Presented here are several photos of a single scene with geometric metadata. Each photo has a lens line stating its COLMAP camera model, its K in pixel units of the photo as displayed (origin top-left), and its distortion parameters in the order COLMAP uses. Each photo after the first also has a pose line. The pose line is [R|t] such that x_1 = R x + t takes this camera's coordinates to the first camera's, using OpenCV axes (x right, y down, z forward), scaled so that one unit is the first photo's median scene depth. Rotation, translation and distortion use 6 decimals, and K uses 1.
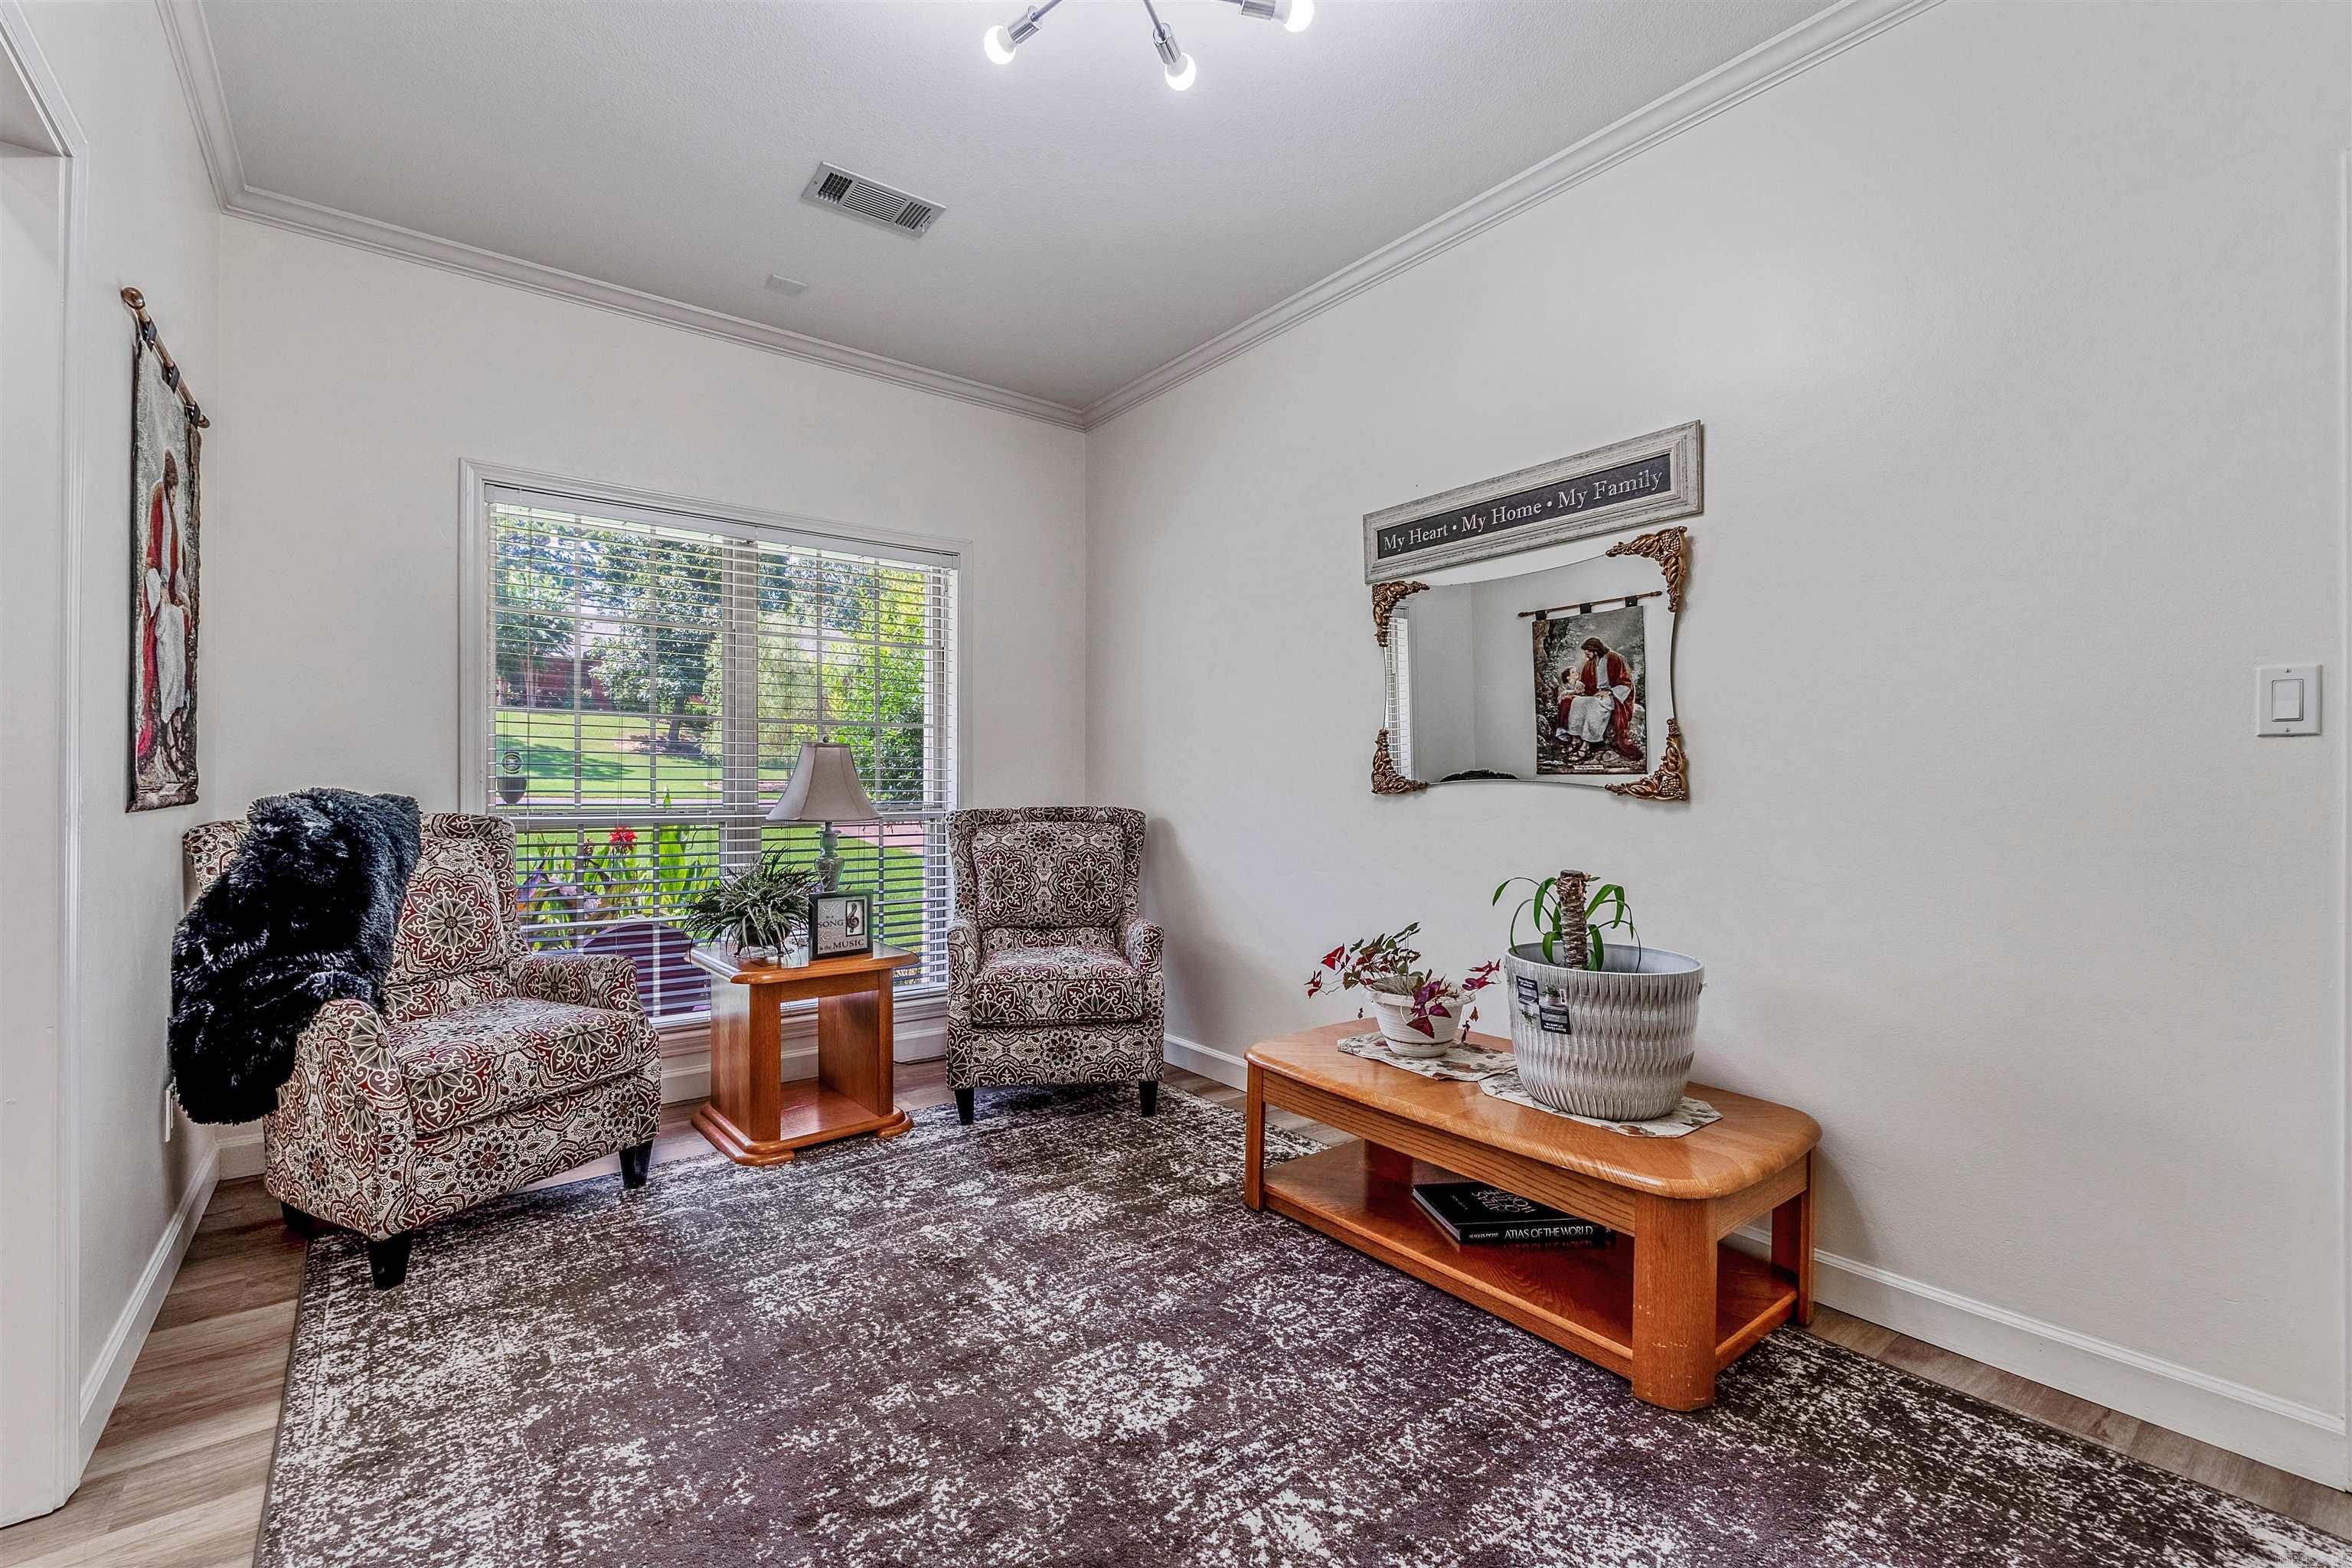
lens RADIAL K [[993.7, 0, 1169.5], [0, 993.7, 783.9], [0, 0, 1]] dist [-0.004728, 0.000003]
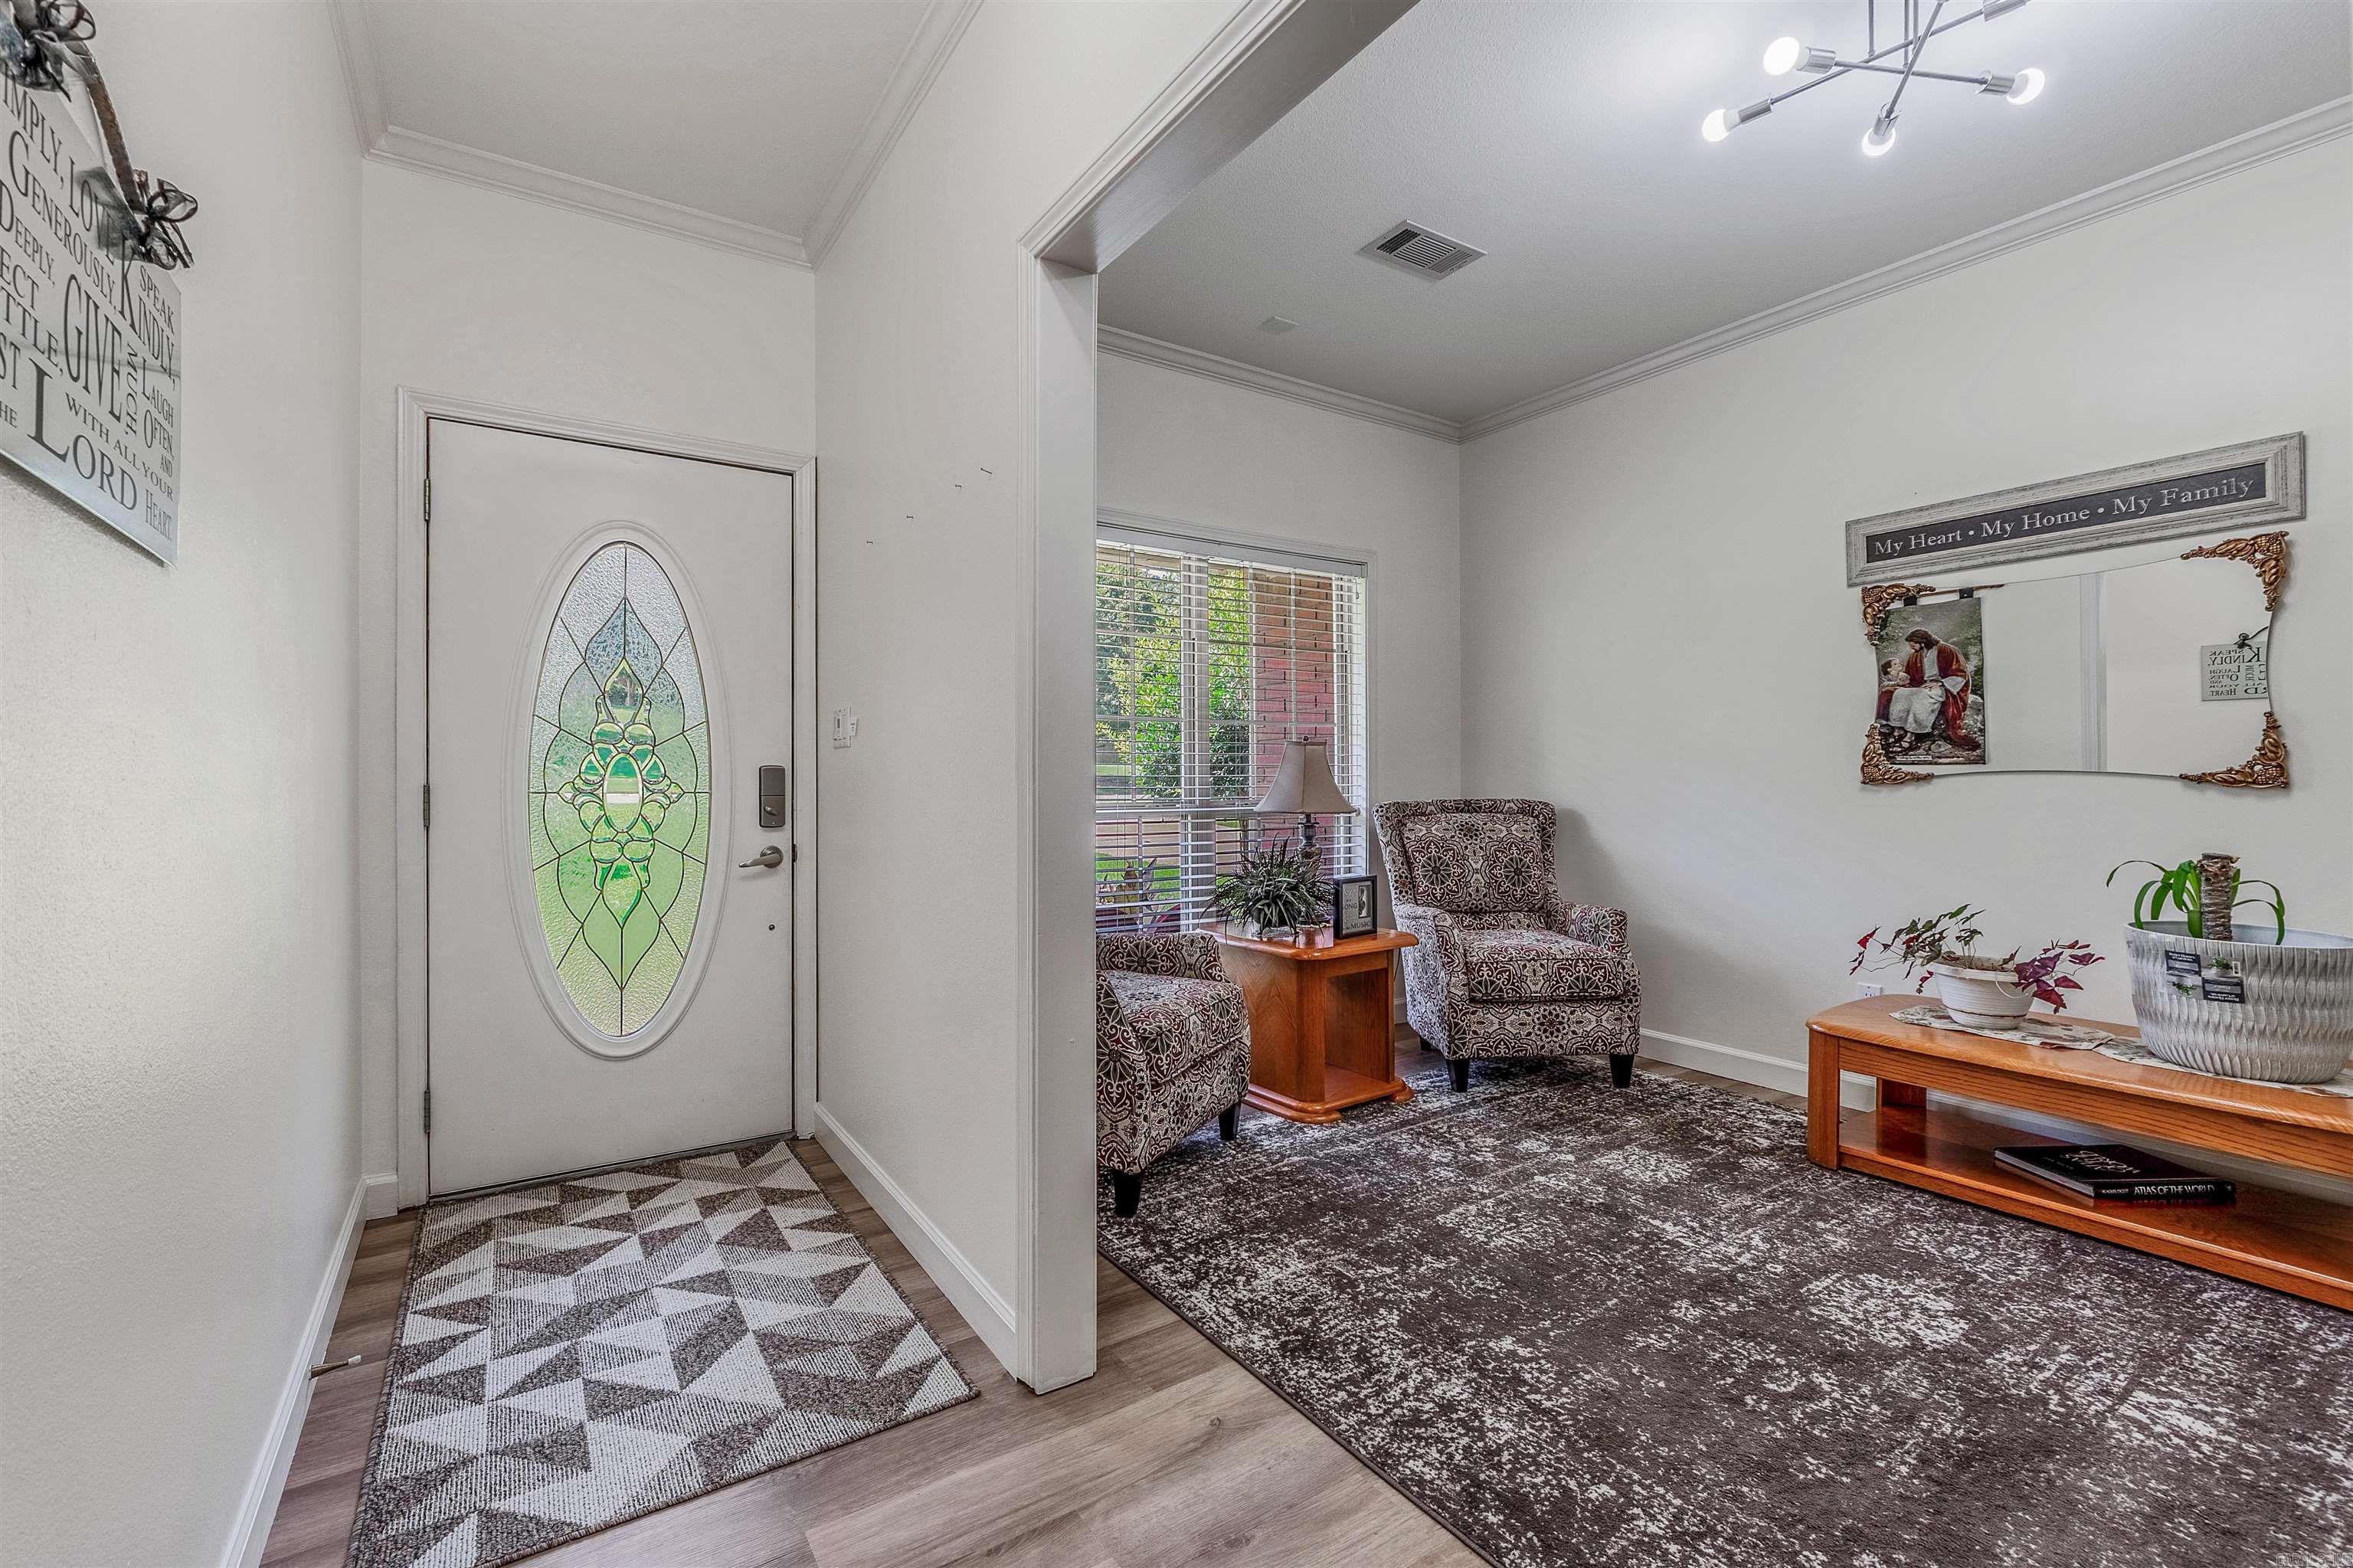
lens RADIAL K [[994.1, 0, 1178.4], [0, 994.1, 777.6], [0, 0, 1]] dist [-0.004728, 0.000003]
pose [[0.997297, -0.007690, -0.073074, -0.579601], [0.007641, 0.999970, -0.000949, -0.002721], [0.073080, 0.000388, 0.997326, -0.141834]]
